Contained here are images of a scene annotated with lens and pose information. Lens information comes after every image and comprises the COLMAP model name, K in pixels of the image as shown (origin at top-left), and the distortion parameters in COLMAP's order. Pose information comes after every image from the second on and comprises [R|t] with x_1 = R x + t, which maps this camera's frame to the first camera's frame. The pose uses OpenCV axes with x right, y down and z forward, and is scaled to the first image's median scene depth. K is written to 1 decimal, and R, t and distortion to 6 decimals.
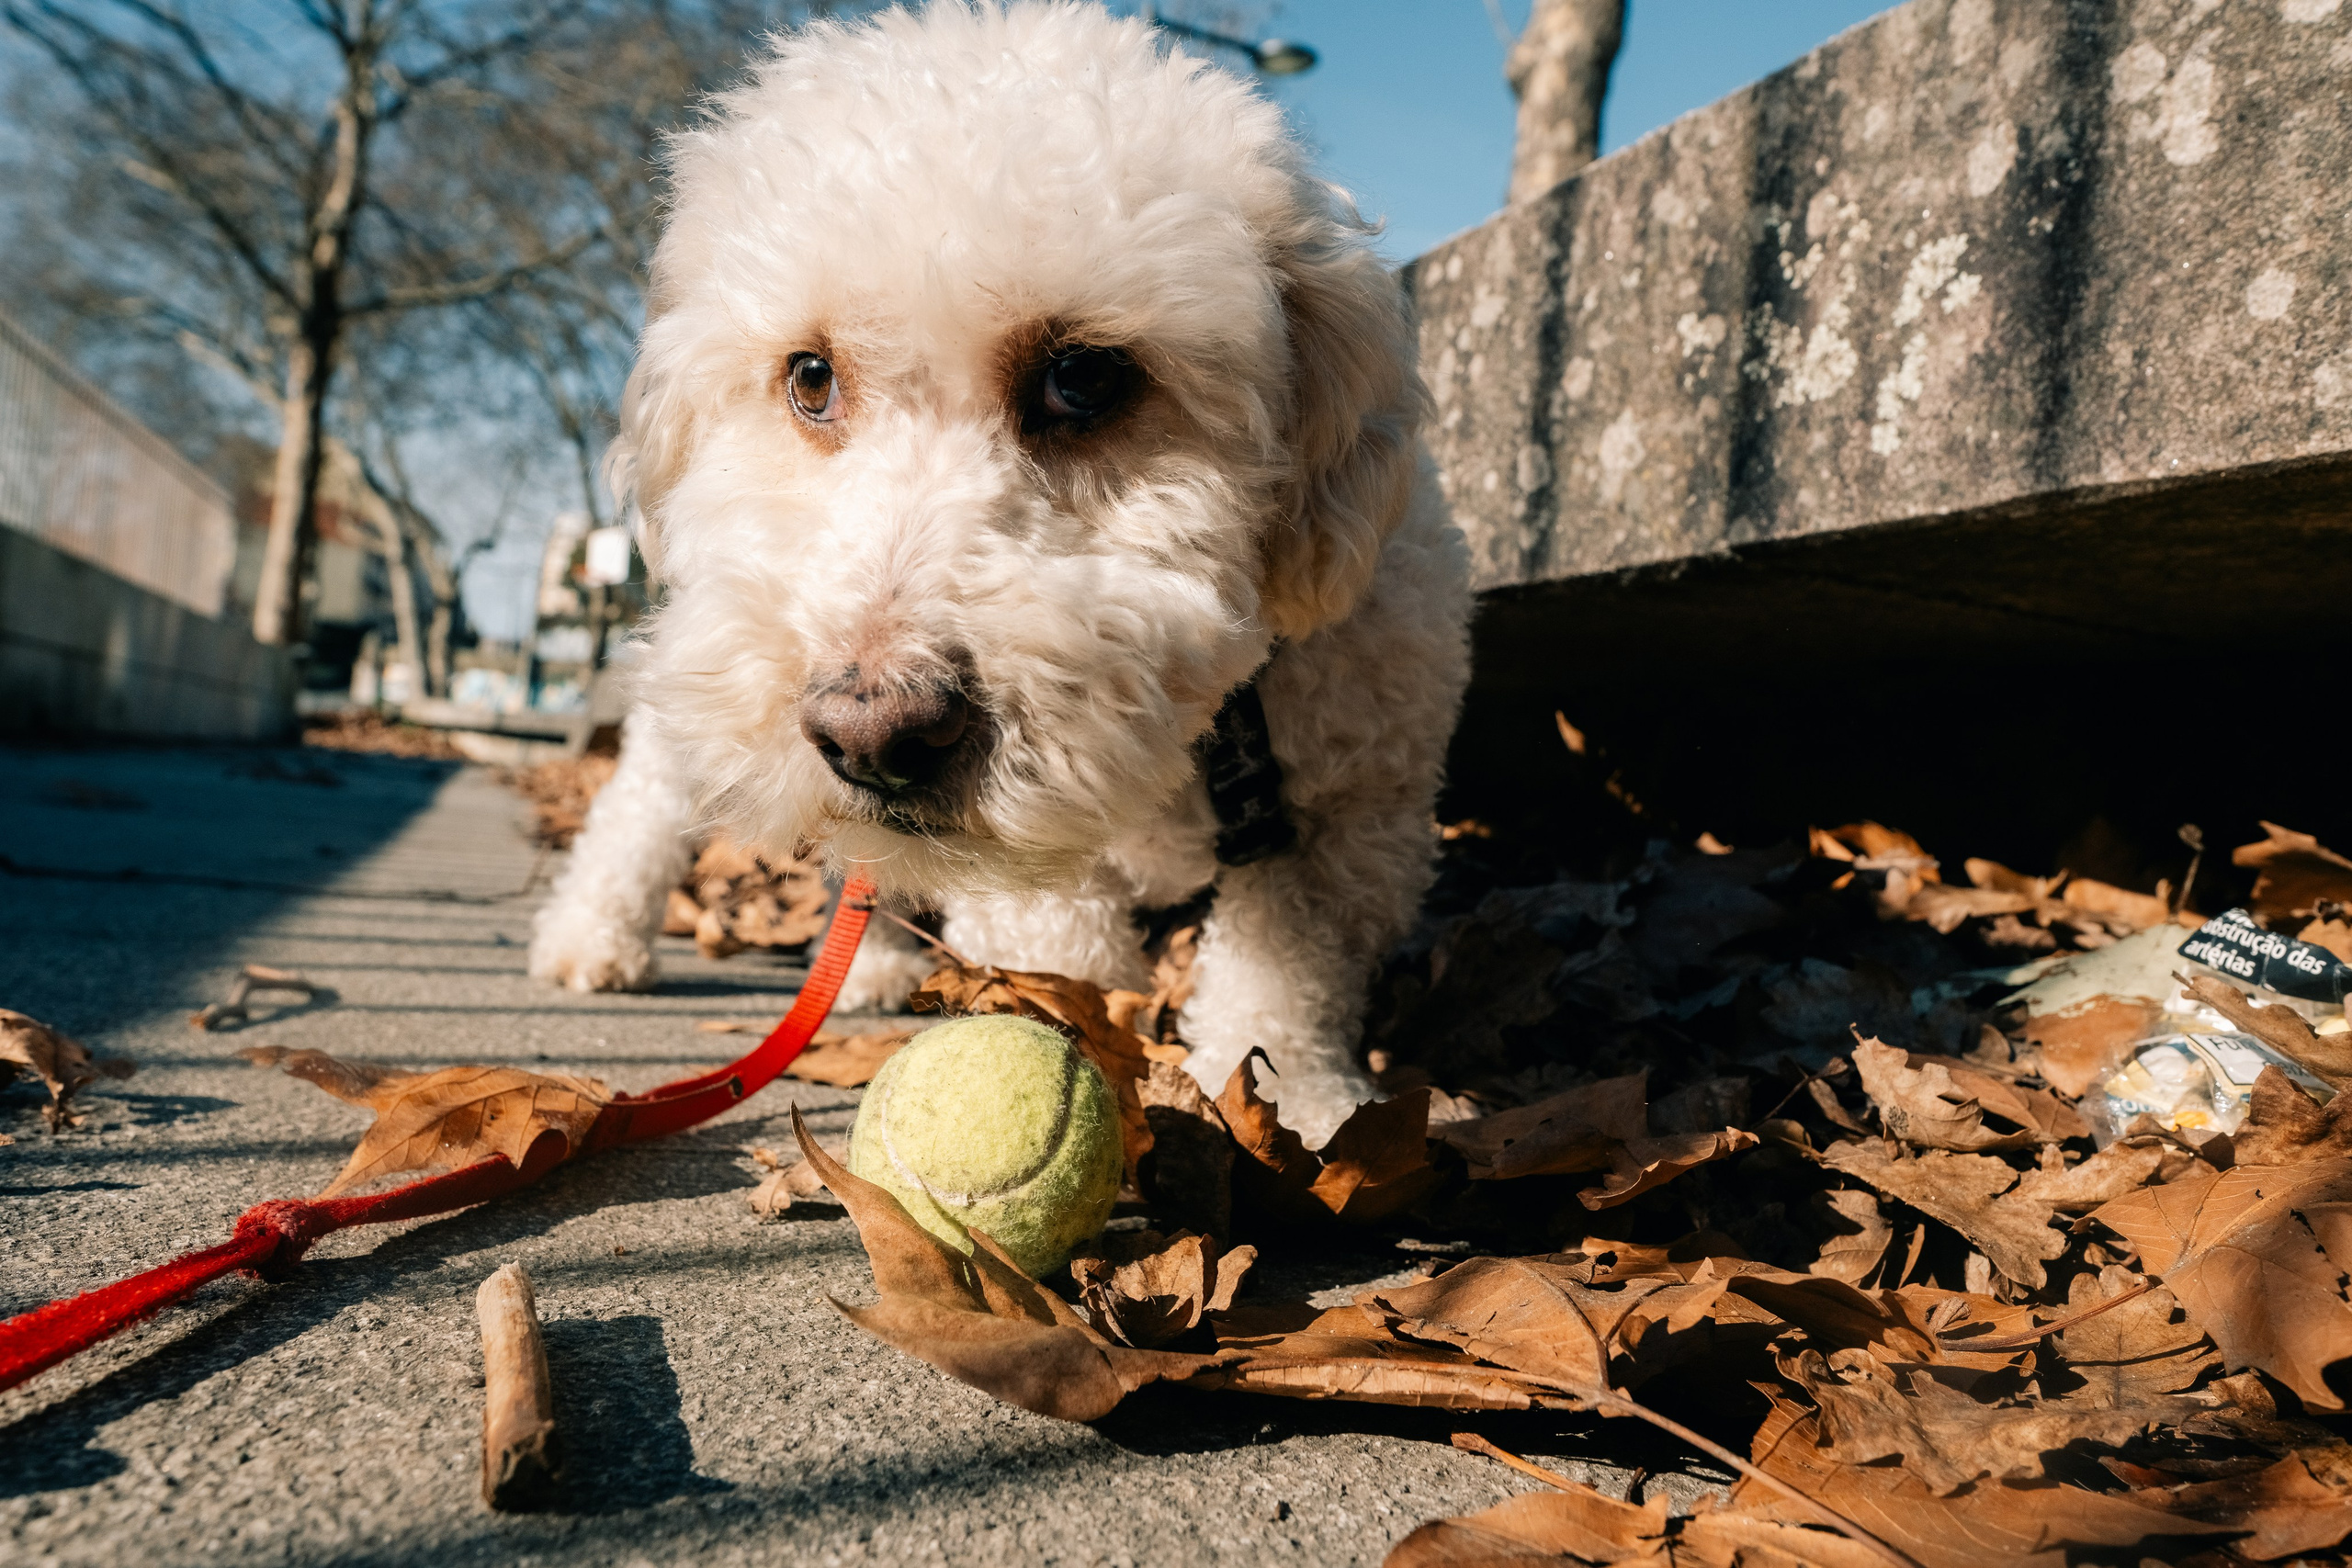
lens RADIAL K [[1626.4, 0, 1196.3], [0, 1626.4, 785.3], [0, 0, 1]] dist [-0.049235, 0.044039]
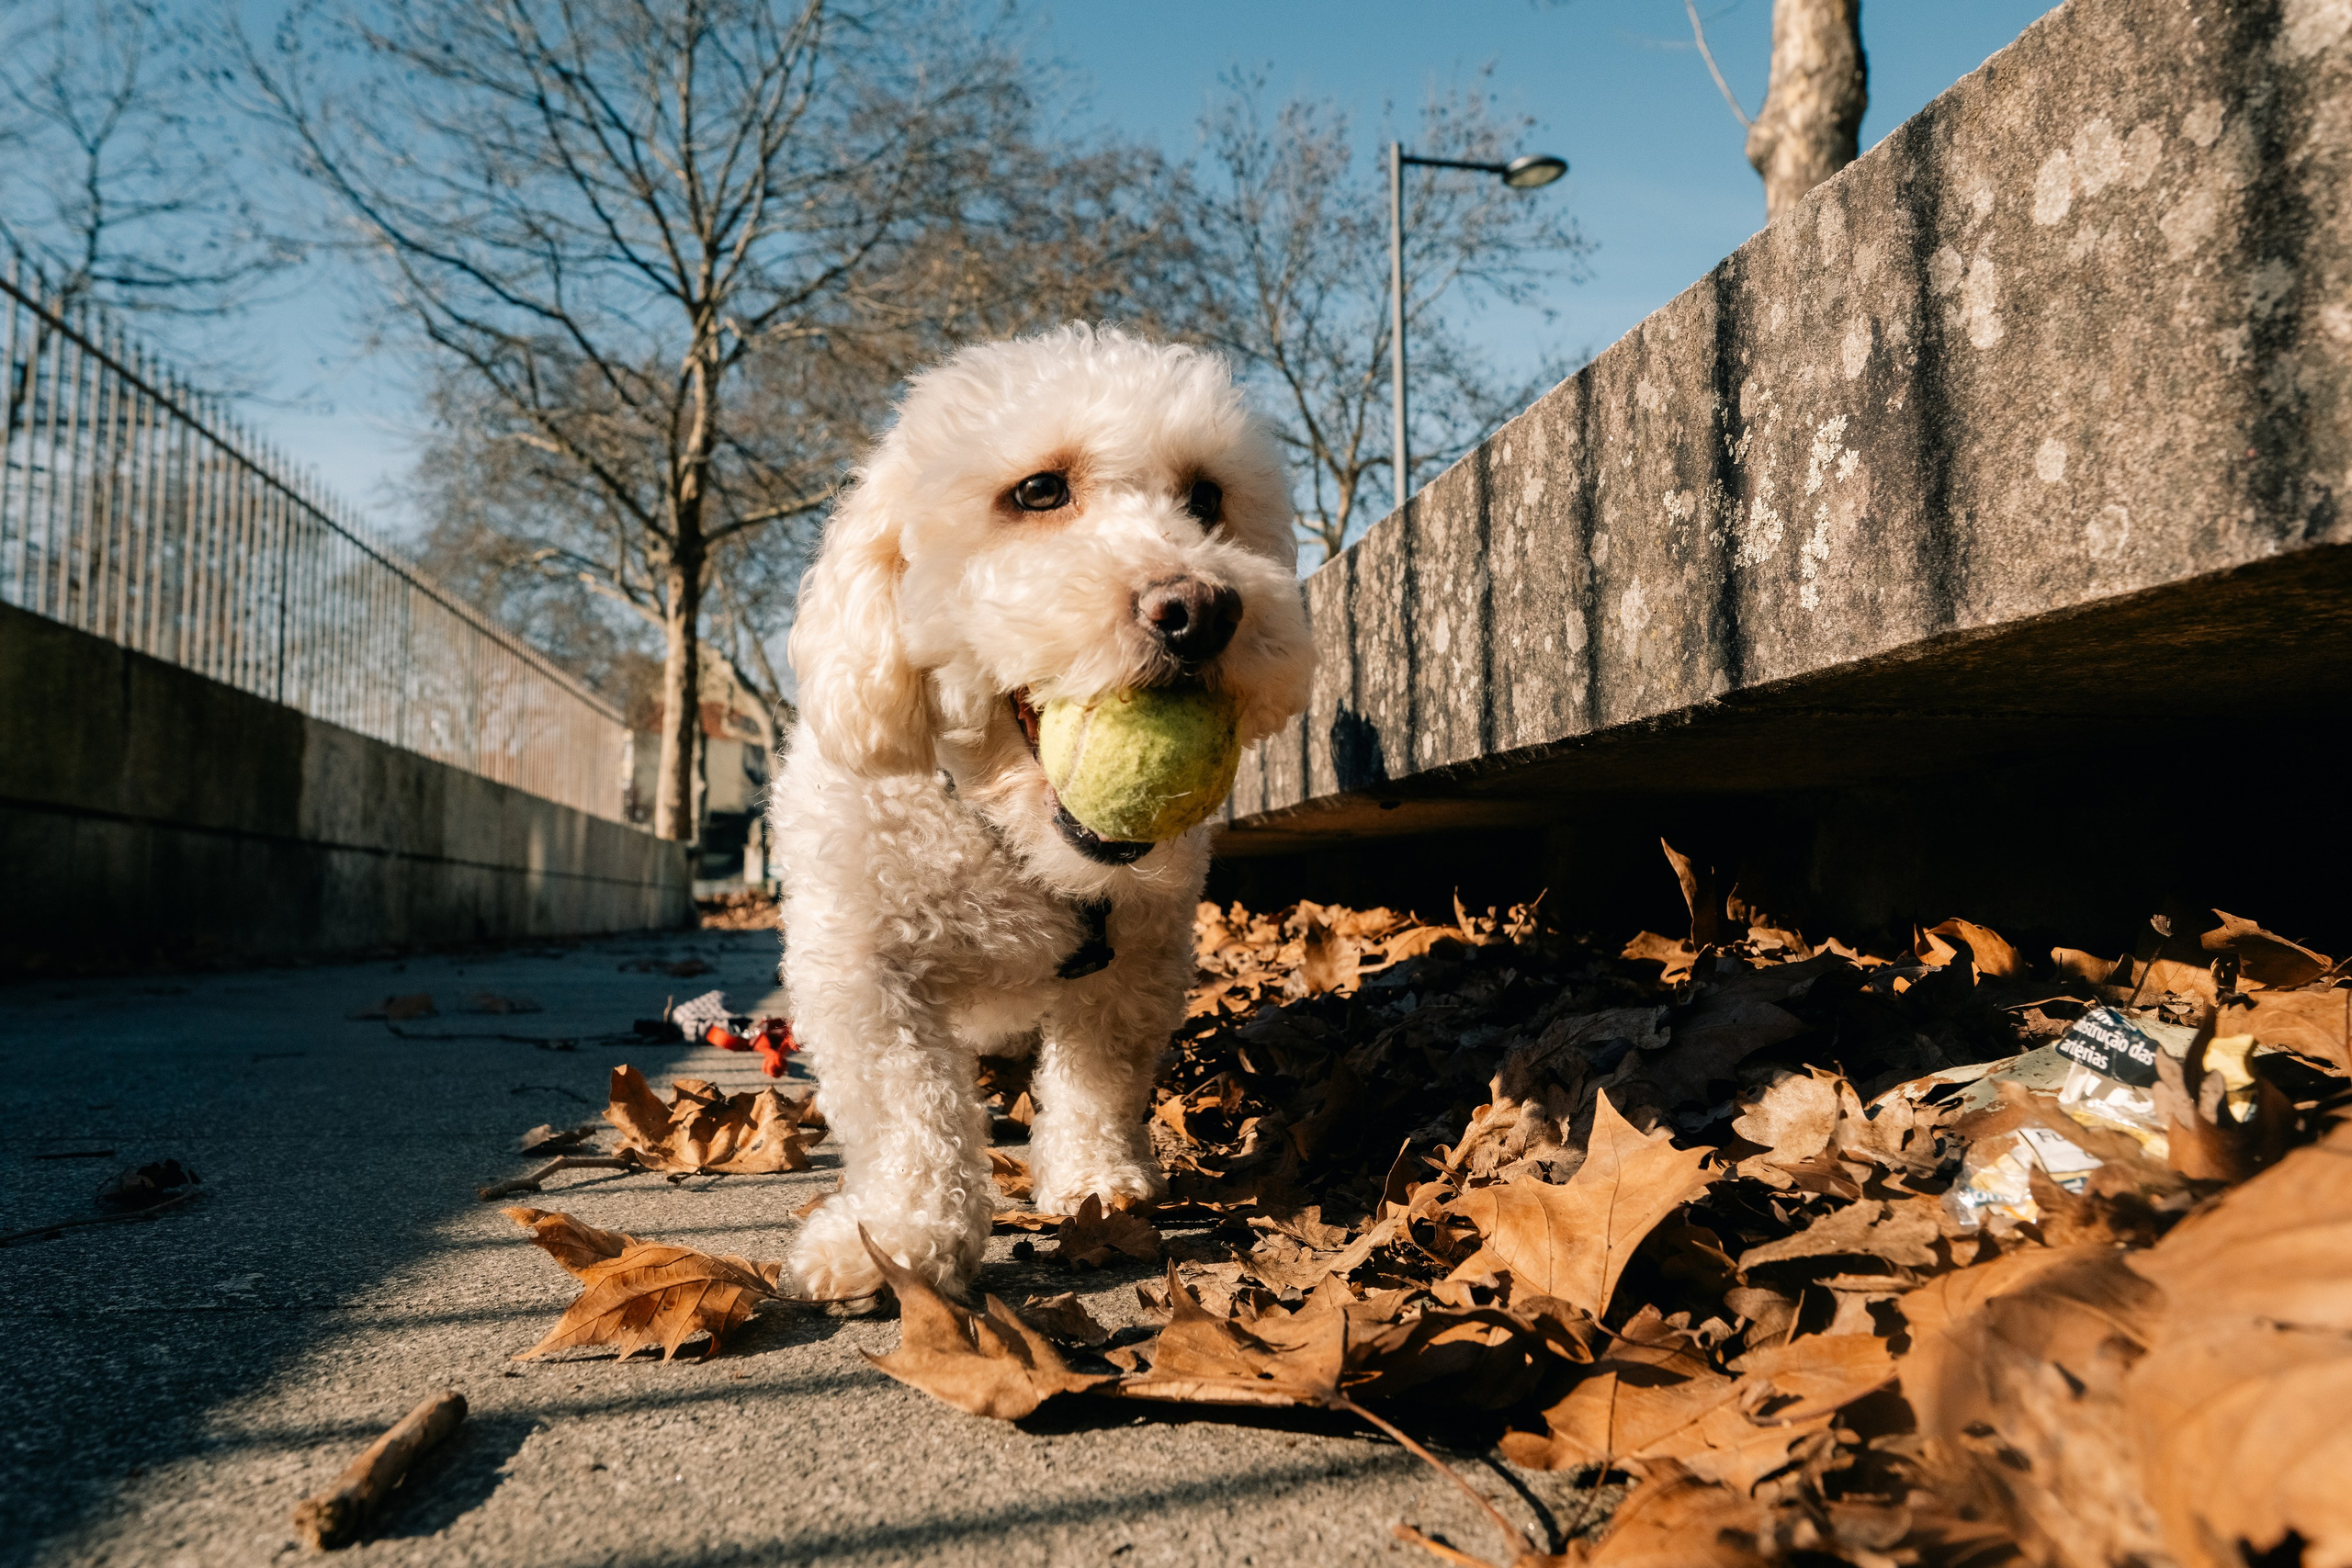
lens RADIAL K [[1626.4, 0, 1218.8], [0, 1626.4, 775.0], [0, 0, 1]] dist [-0.049235, 0.044039]
pose [[0.974723, -0.107407, -0.195904, 0.191064], [0.092129, 0.992067, -0.085527, -0.027738], [0.203536, 0.065317, 0.976886, -0.137857]]
